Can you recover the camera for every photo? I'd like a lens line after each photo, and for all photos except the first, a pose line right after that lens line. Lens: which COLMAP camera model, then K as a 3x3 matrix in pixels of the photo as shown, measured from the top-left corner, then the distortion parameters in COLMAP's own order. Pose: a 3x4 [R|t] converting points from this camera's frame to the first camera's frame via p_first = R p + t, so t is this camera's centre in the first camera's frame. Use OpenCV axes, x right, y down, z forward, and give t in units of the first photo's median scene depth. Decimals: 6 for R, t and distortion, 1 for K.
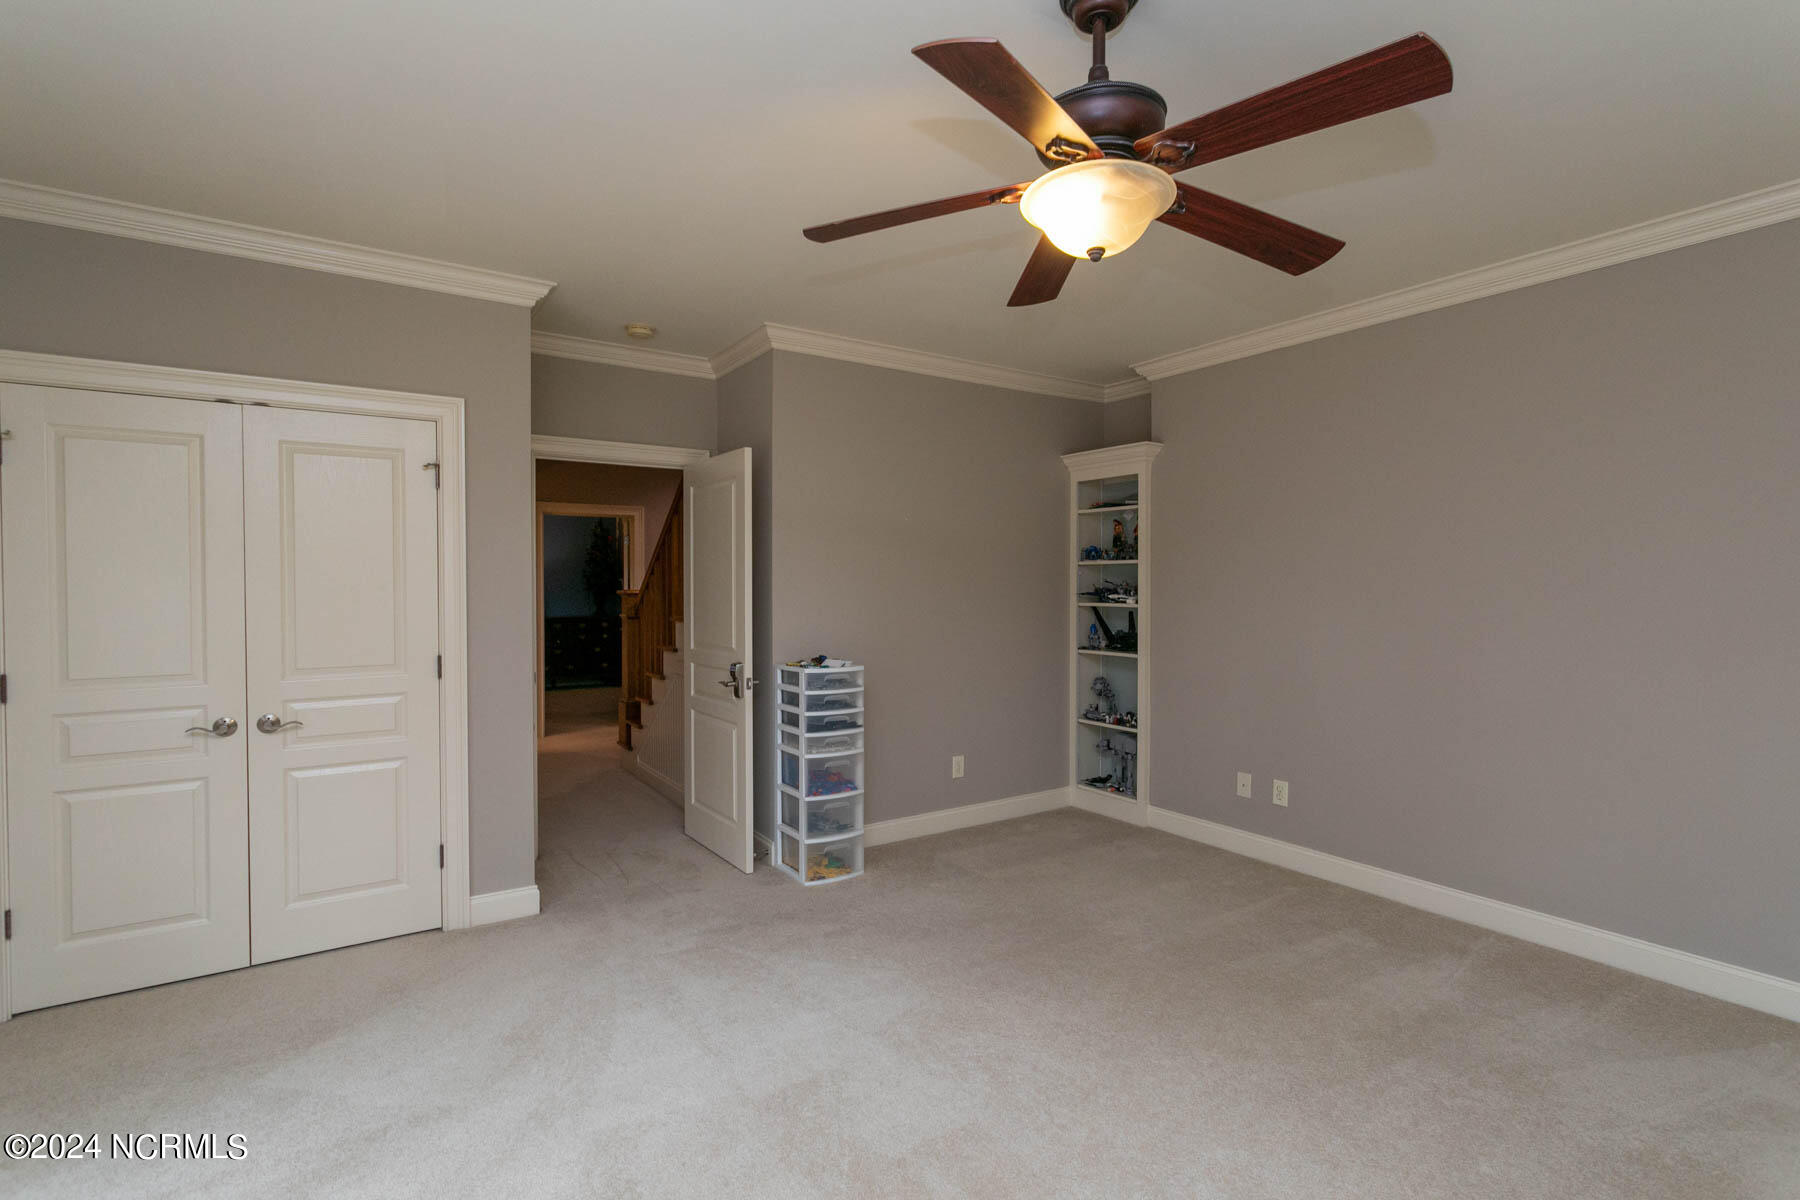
lens RADIAL K [[849.0, 0, 903.9], [0, 849.0, 597.5], [0, 0, 1]] dist [0.001937, 0.001519]
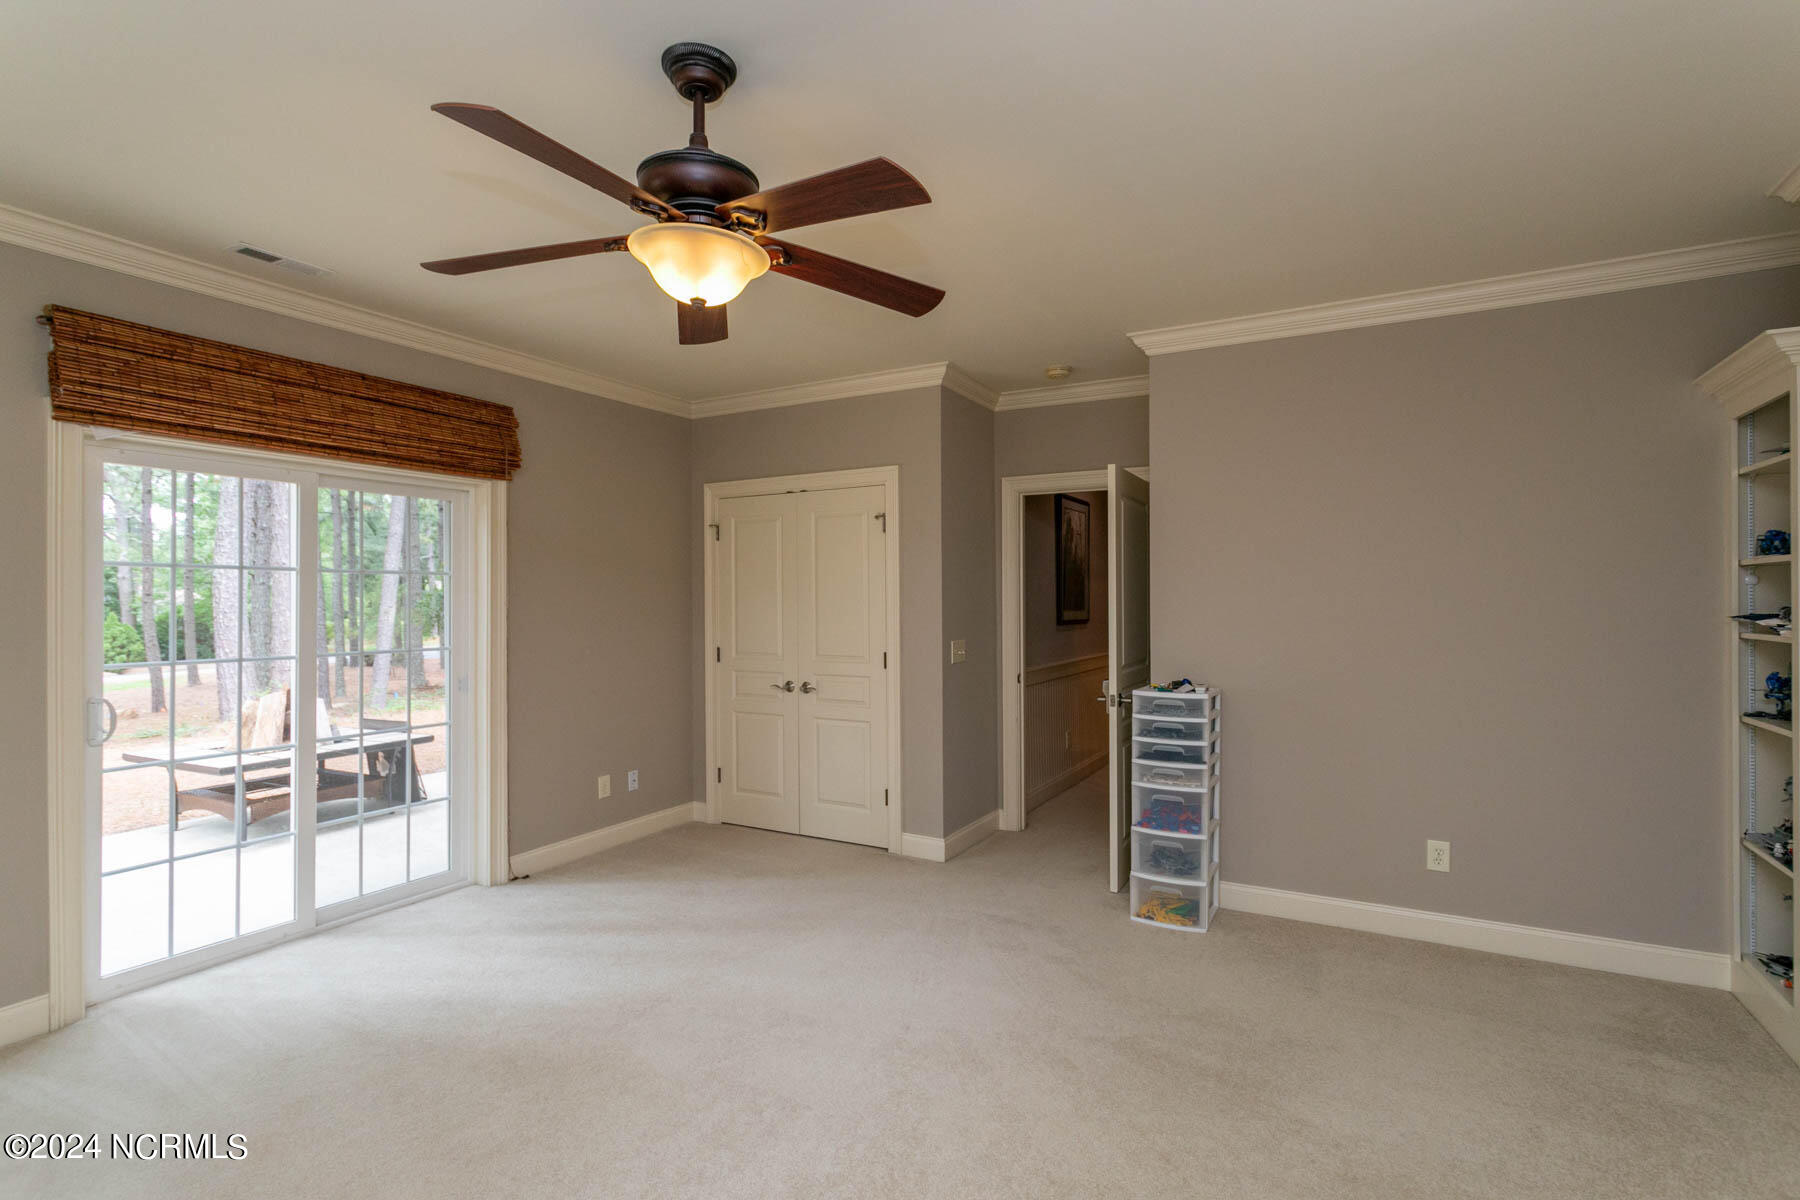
lens RADIAL K [[849.0, 0, 903.9], [0, 849.0, 597.5], [0, 0, 1]] dist [0.001937, 0.001519]
pose [[0.457635, -0.004336, -0.889130, 0.667134], [-0.013187, 0.999845, -0.011664, -0.004812], [0.889042, 0.017063, 0.457507, 0.367014]]
